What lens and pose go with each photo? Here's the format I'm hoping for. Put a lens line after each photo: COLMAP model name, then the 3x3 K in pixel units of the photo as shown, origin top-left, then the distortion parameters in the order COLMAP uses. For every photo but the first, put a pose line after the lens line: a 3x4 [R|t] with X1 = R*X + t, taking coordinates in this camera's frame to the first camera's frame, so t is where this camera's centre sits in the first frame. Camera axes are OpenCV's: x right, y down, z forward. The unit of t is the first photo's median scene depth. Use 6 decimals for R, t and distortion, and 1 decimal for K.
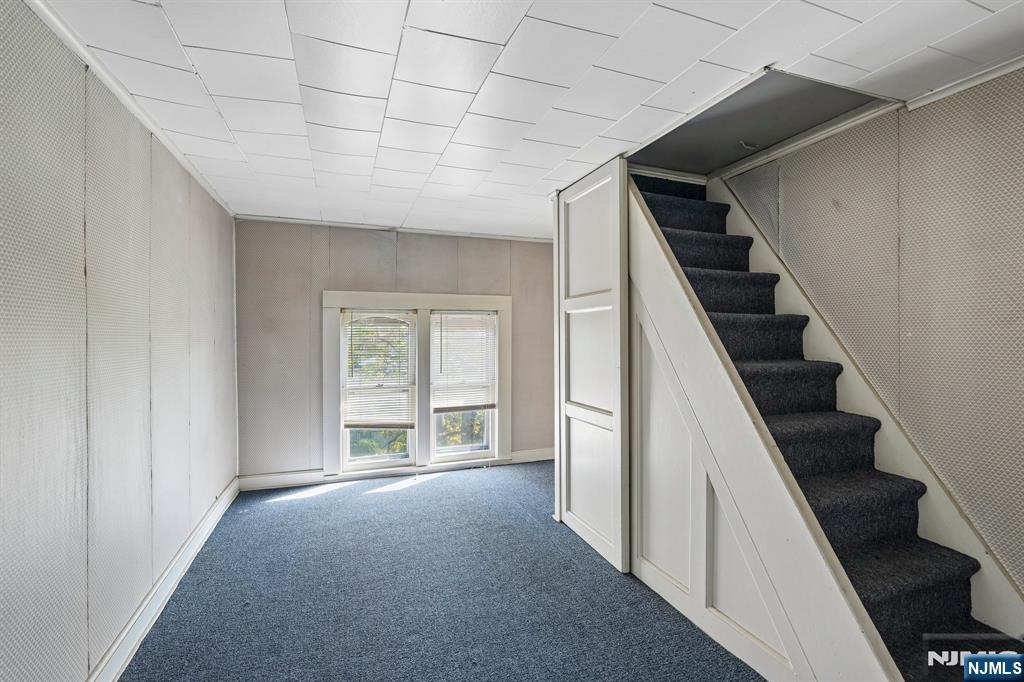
lens RADIAL K [[451.0, 0, 514.4], [0, 451.0, 342.7], [0, 0, 1]] dist [-0.002443, 0.000619]
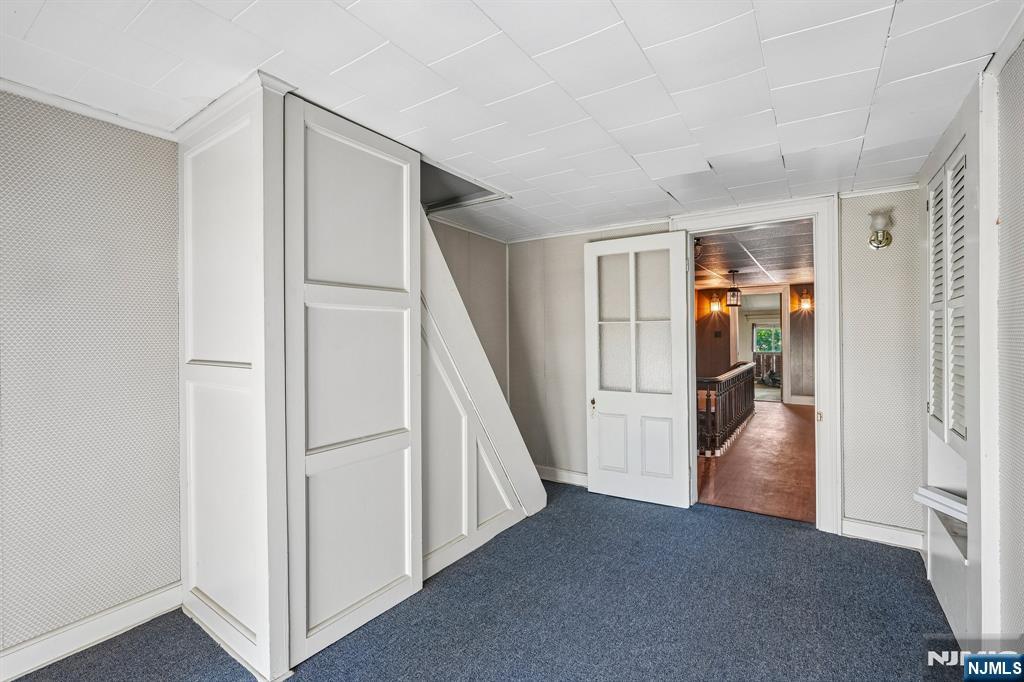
lens RADIAL K [[451.0, 0, 514.4], [0, 451.0, 342.7], [0, 0, 1]] dist [-0.002443, 0.000619]
pose [[-0.566158, -0.006916, 0.824268, -0.781611], [0.020504, 0.999537, 0.022470, -0.035827], [-0.824042, 0.029623, -0.565754, 1.618734]]
